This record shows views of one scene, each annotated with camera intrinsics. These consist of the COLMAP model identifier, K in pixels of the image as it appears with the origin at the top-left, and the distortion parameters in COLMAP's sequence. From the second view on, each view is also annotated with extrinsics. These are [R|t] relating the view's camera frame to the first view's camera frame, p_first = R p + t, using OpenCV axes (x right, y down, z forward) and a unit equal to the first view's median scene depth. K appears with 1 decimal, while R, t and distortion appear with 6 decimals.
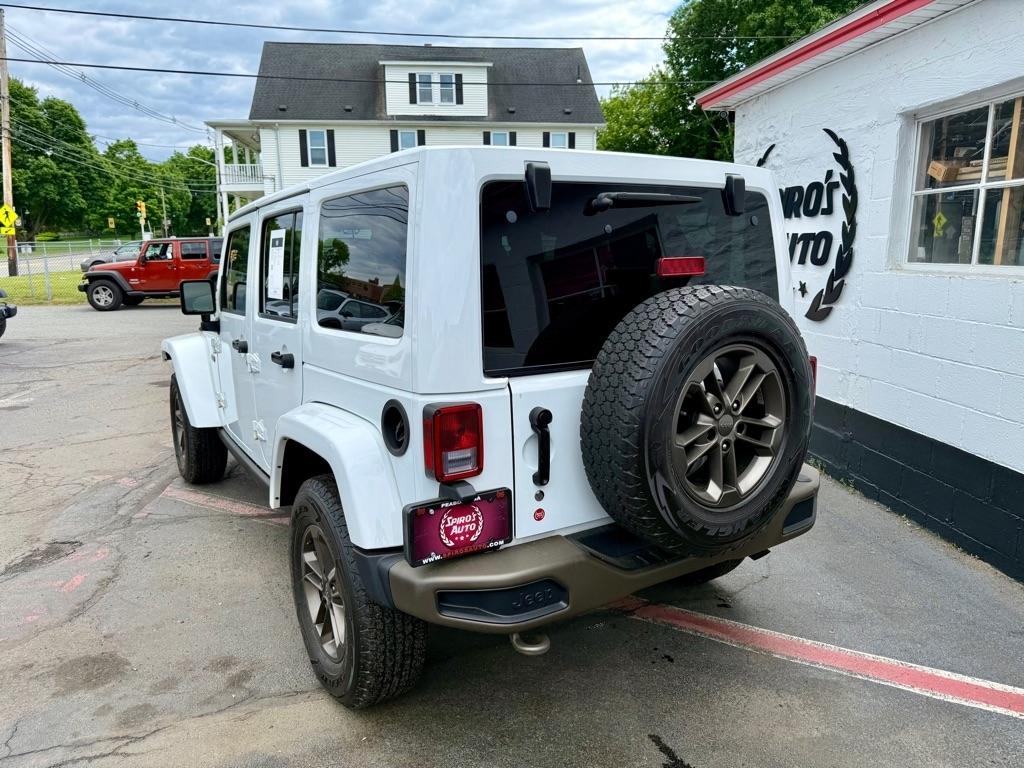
lens RADIAL K [[733.8, 0, 515.6], [0, 733.8, 382.7], [0, 0, 1]] dist [0.001596, -0.005301]
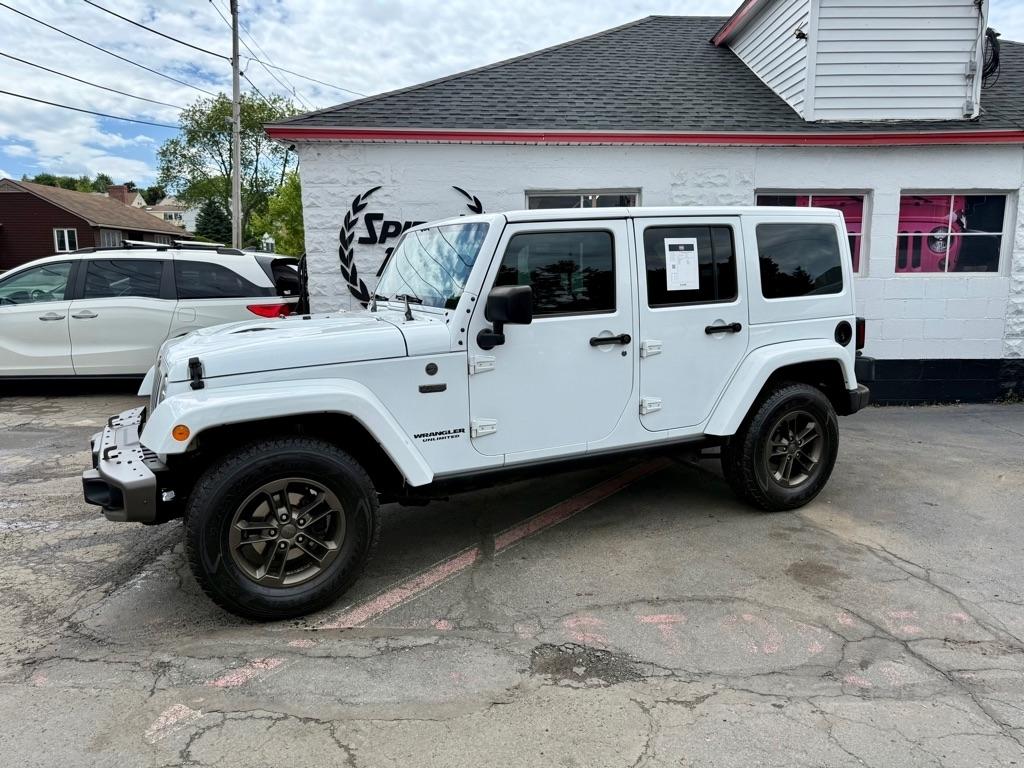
lens RADIAL K [[720.1, 0, 512.8], [0, 720.1, 381.7], [0, 0, 1]] dist [0.041817, -0.051161]
pose [[0.101046, -0.139617, 0.985036, -1.060053], [0.185554, 0.975376, 0.119213, -0.106316], [-0.977425, 0.170732, 0.124465, 0.748261]]
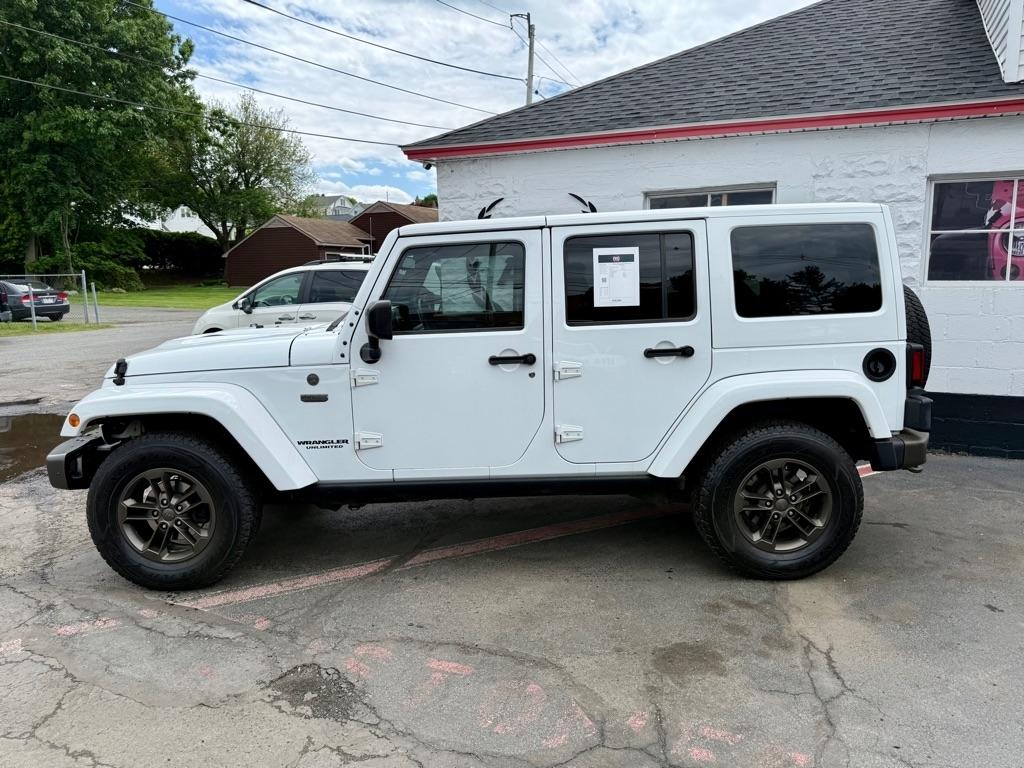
lens RADIAL K [[724.9, 0, 506.5], [0, 724.9, 375.8], [0, 0, 1]] dist [0.048764, -0.058430]
pose [[0.536218, -0.108537, 0.837072, -0.888834], [0.158423, 0.987016, 0.026495, -0.041954], [-0.829079, 0.118405, 0.546450, 0.342984]]
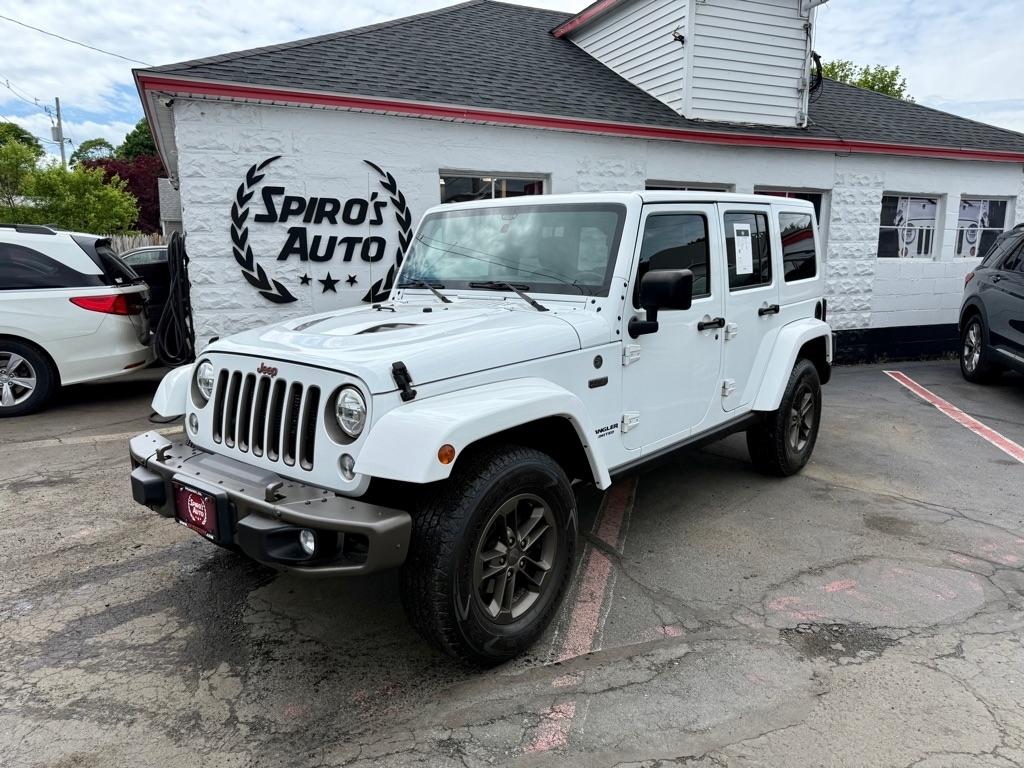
lens RADIAL K [[722.8, 0, 512.0], [0, 722.8, 384.0], [0, 0, 1]] dist [0.030772, -0.040235]
pose [[-0.292283, -0.154994, 0.943688, -0.967402], [0.178152, 0.960681, 0.212963, -0.181913], [-0.939592, 0.230365, -0.253178, 1.153143]]
